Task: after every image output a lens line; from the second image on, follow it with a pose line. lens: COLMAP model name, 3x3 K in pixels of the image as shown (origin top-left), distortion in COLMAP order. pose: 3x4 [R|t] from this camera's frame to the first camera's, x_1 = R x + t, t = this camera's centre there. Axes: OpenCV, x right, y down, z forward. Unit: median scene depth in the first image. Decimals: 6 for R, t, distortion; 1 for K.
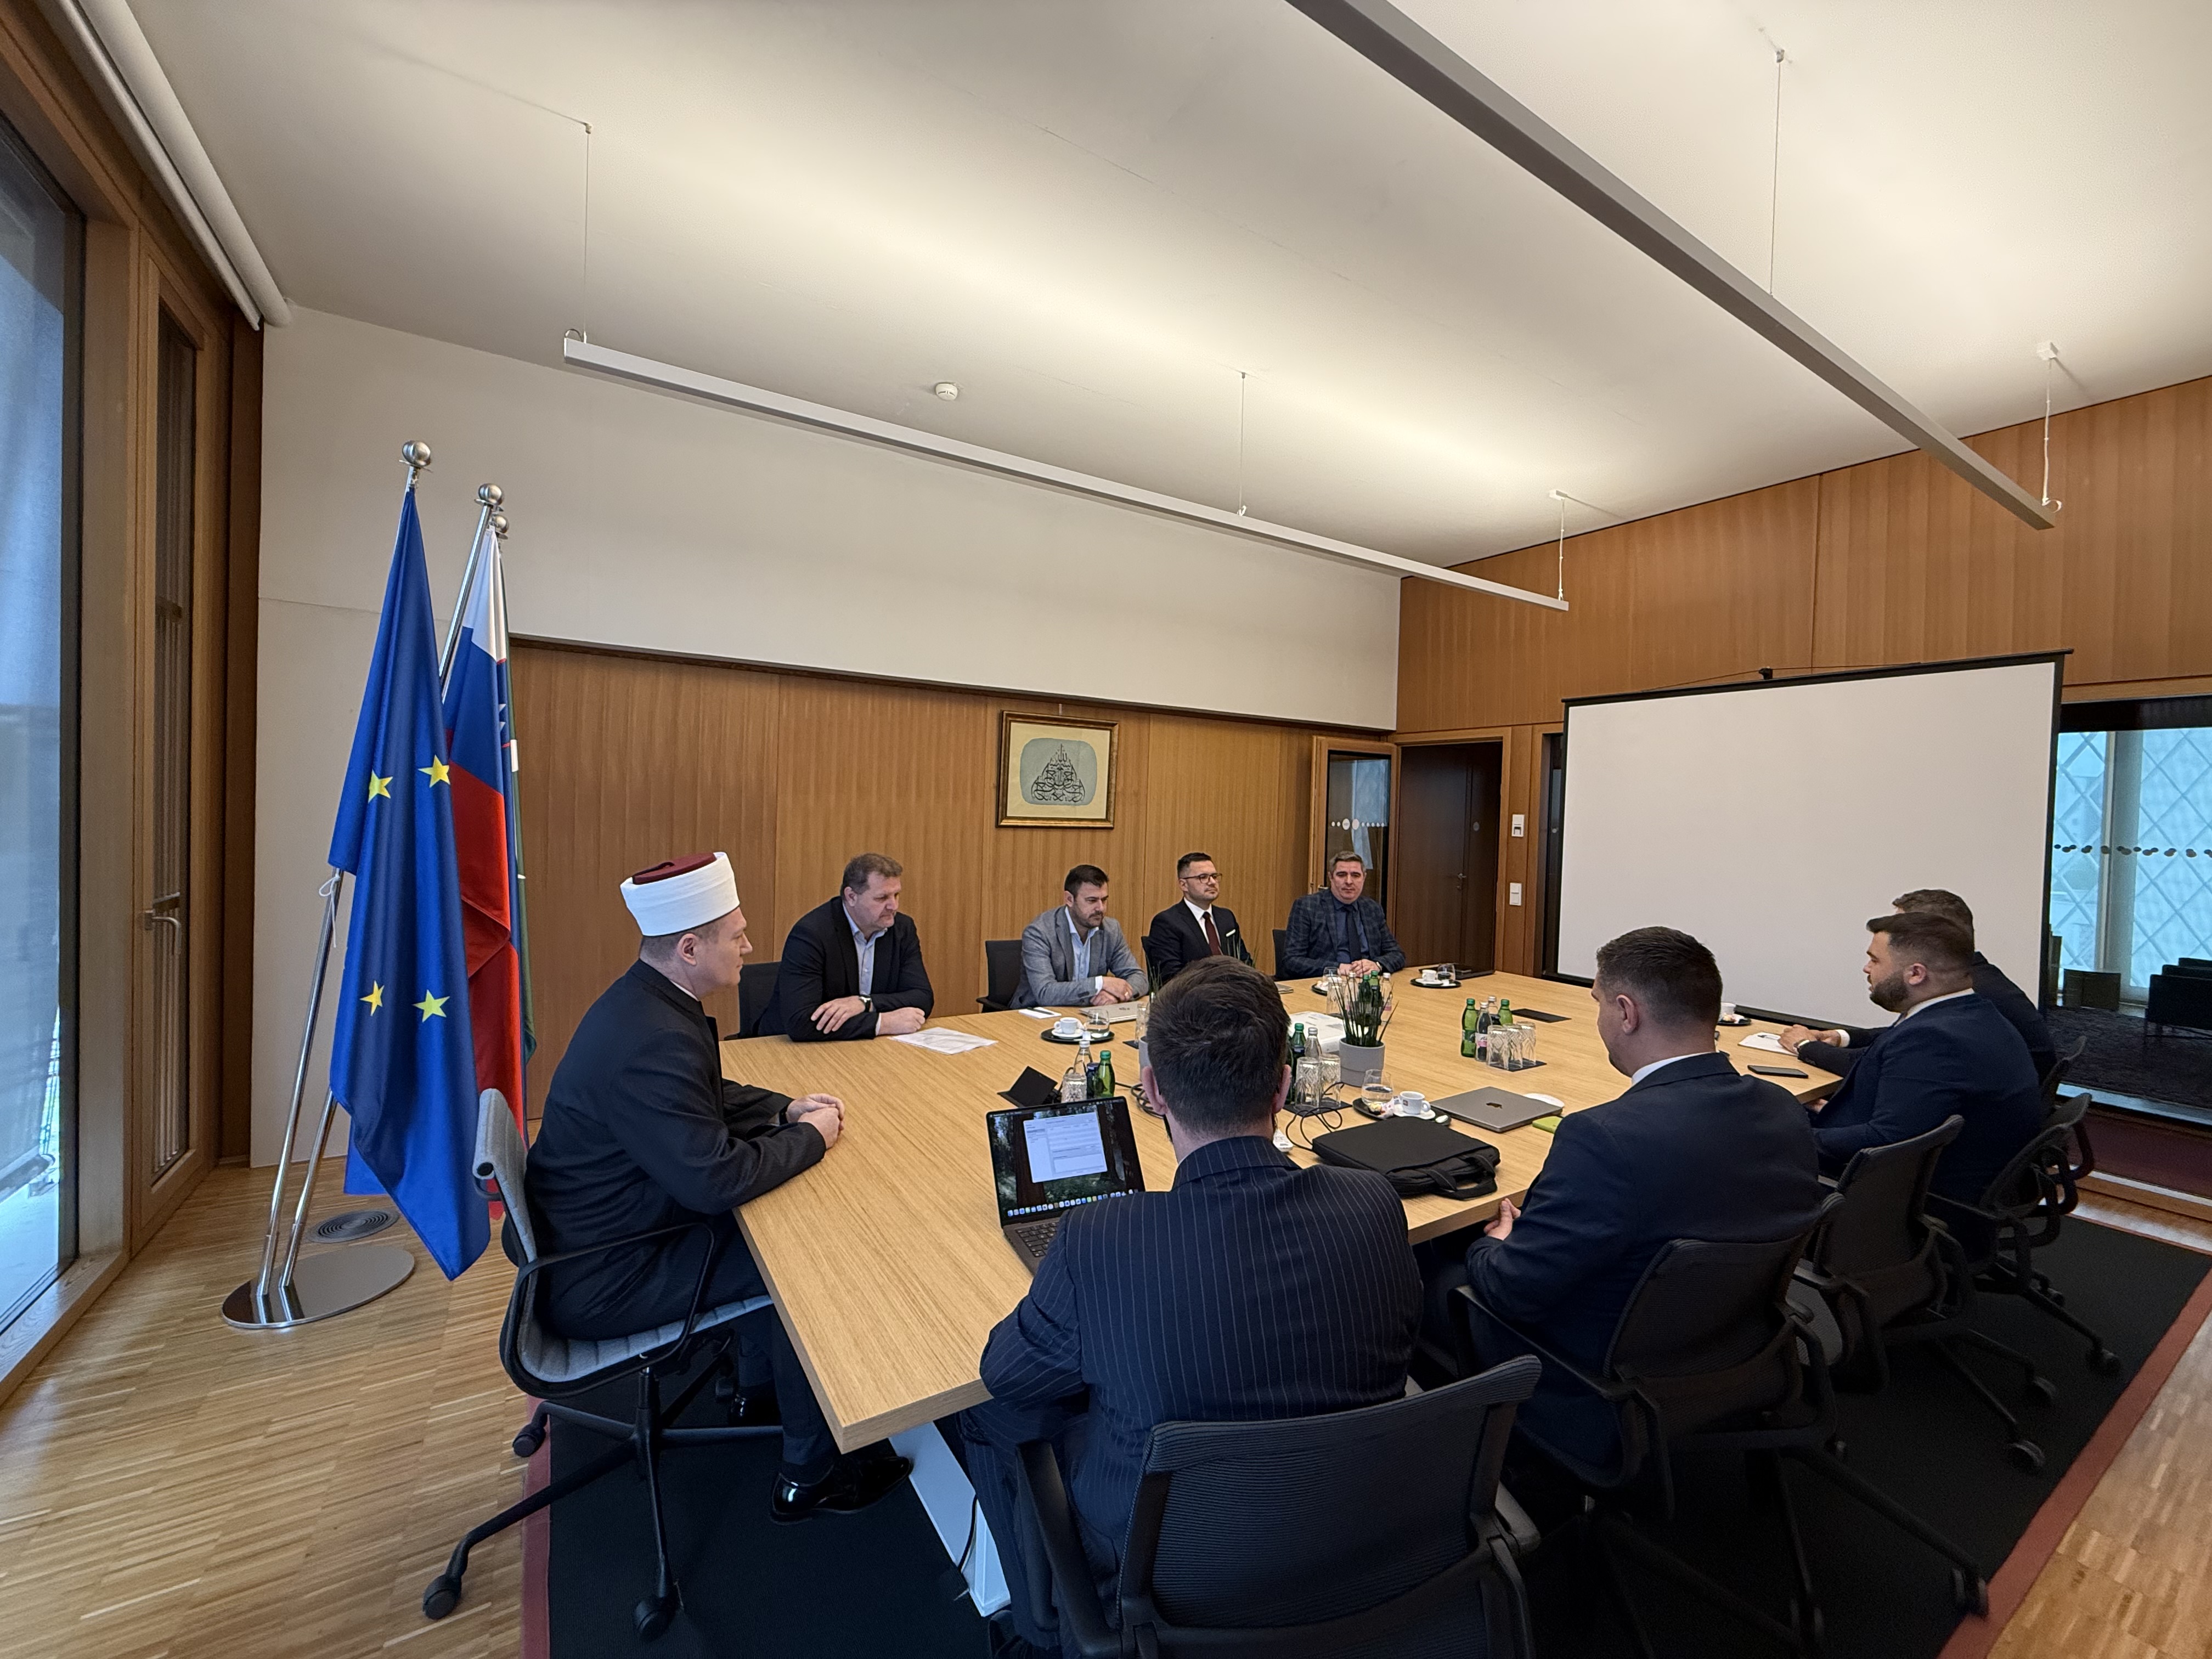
lens RADIAL K [[879.1, 0, 1100.4], [0, 879.1, 825.6], [0, 0, 1]] dist [0.000118, 0.000619]
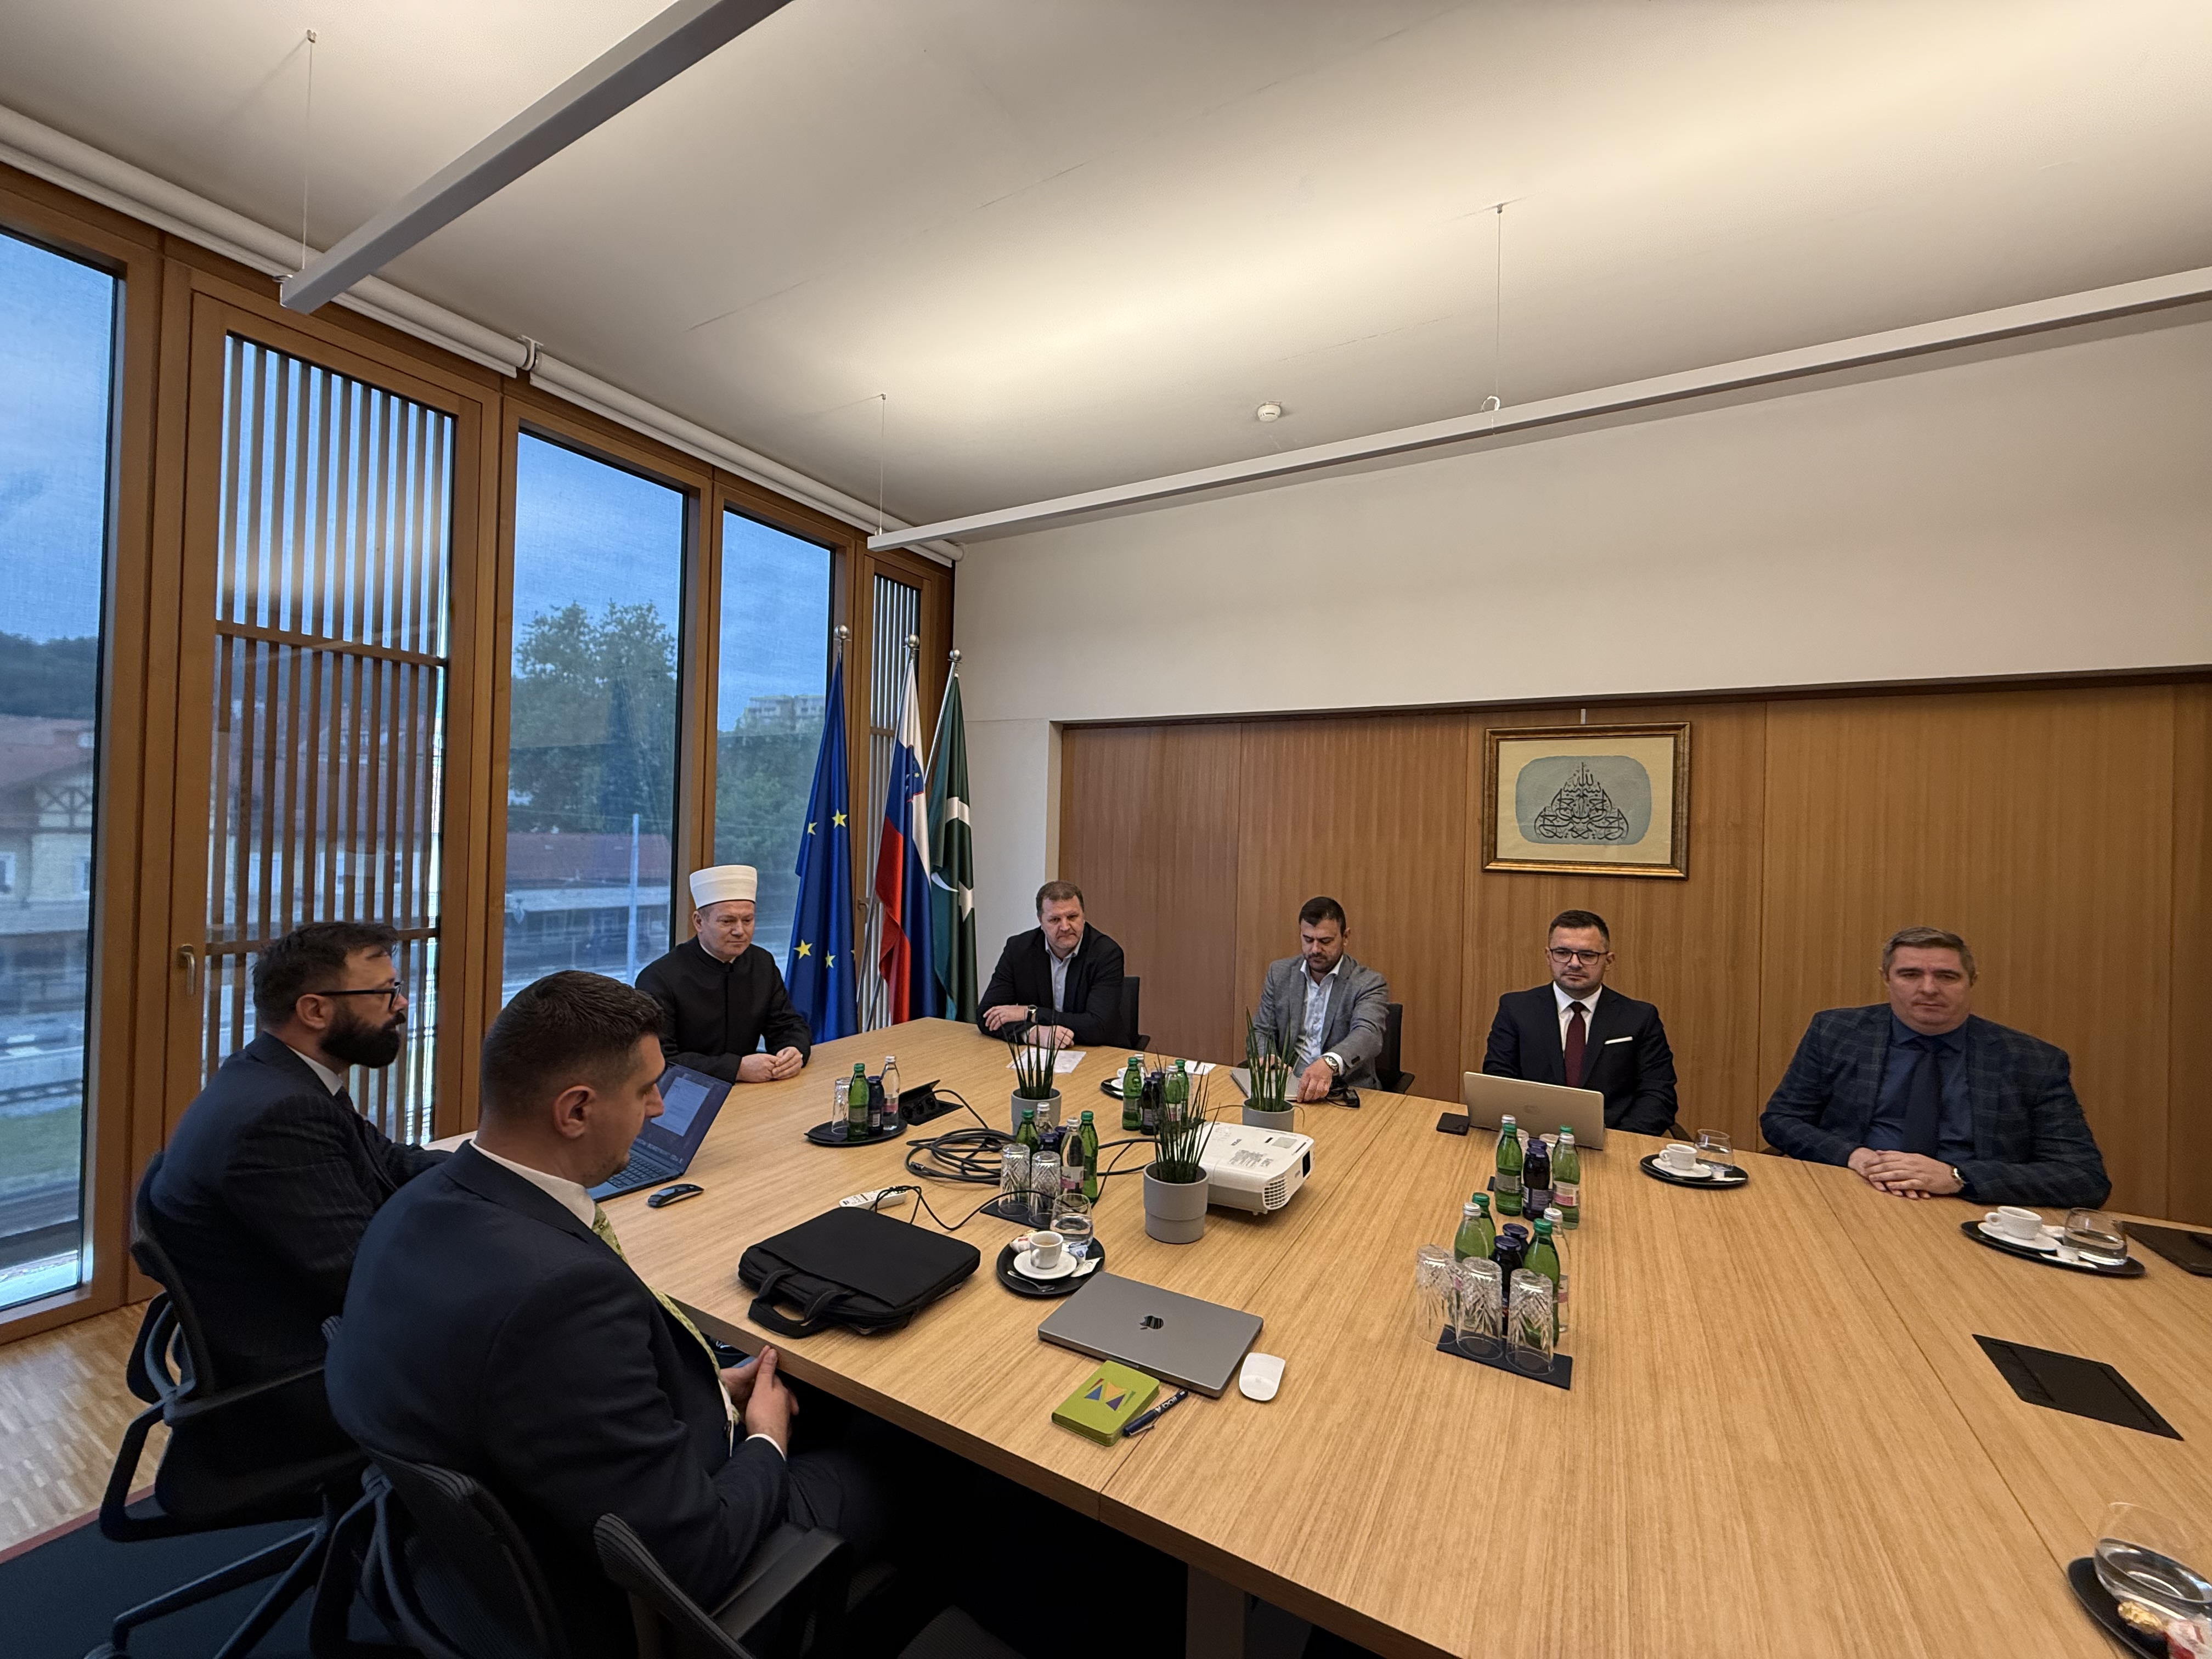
lens RADIAL K [[879.1, 0, 1100.3], [0, 879.1, 819.3], [0, 0, 1]] dist [0.000118, 0.000619]
pose [[0.474424, -0.032812, -0.879685, 0.441575], [-0.029015, 0.998179, -0.052879, 0.006762], [0.879818, 0.050611, 0.472608, 0.310083]]
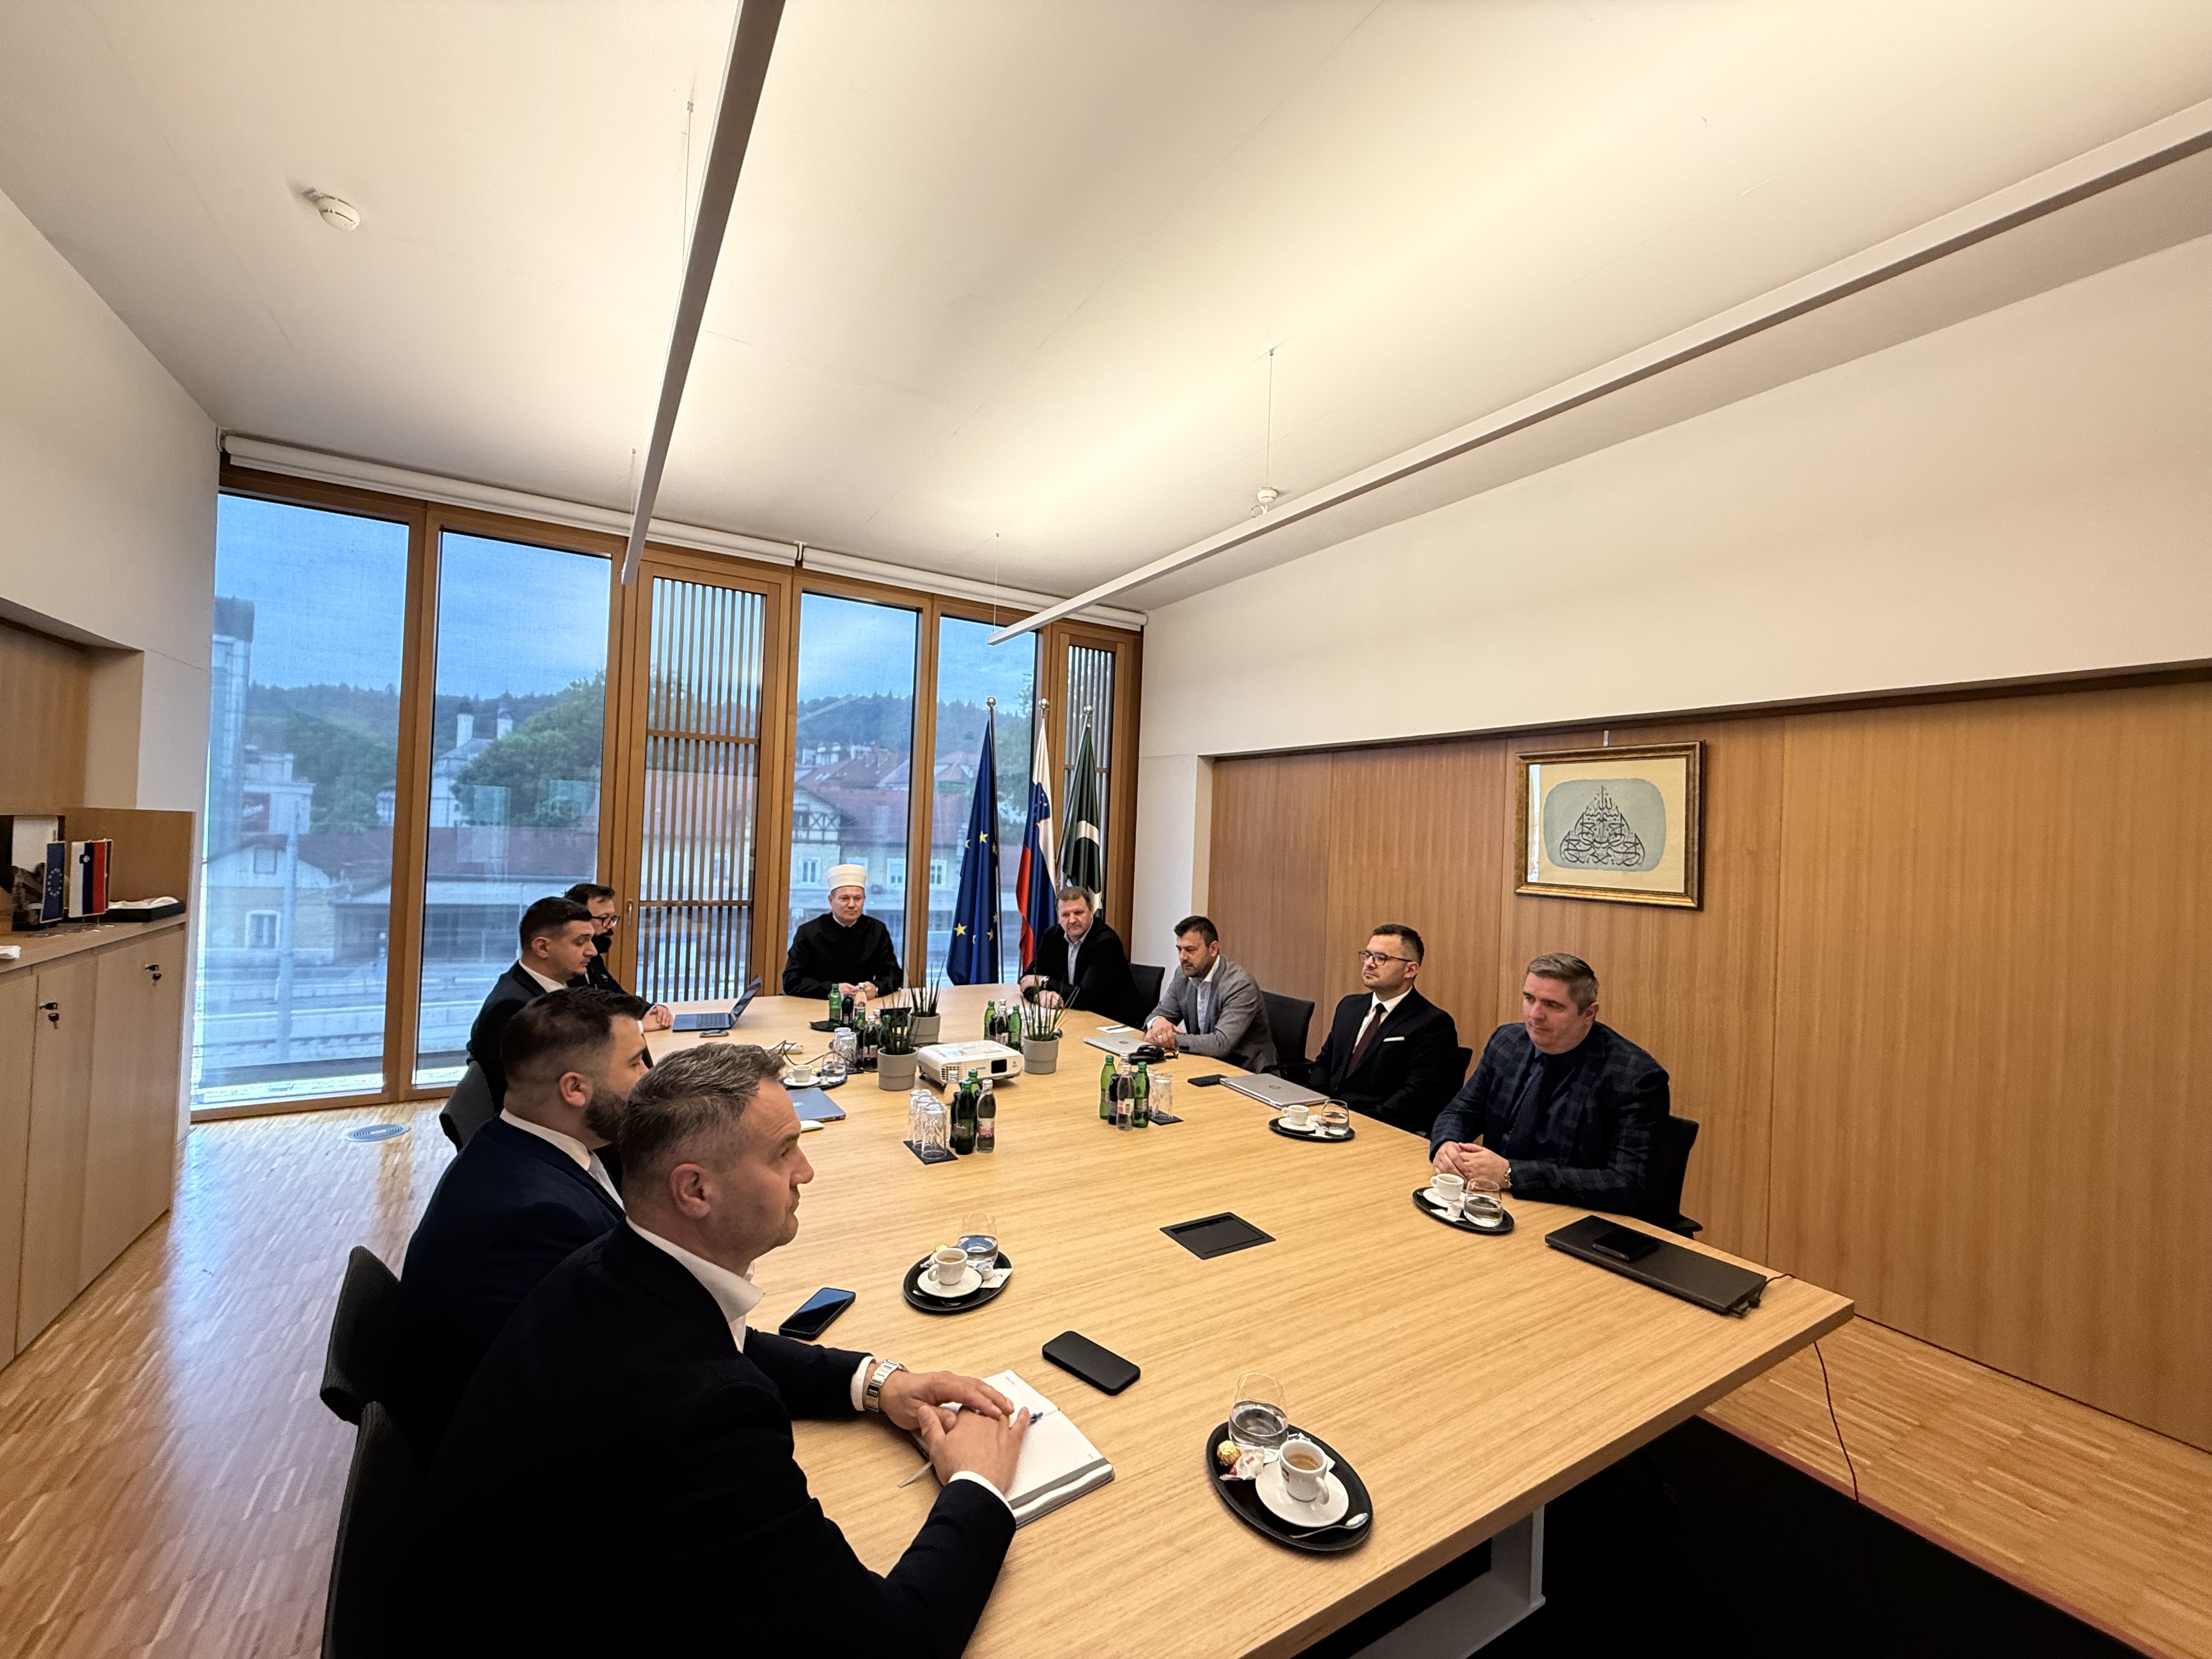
lens RADIAL K [[879.1, 0, 1103.0], [0, 879.1, 820.3], [0, 0, 1]] dist [0.000118, 0.000619]
pose [[-0.011248, -0.050466, -0.998662, 0.727277], [-0.059932, 0.996964, -0.049705, -0.003843], [0.998139, 0.059292, -0.014239, 0.638794]]
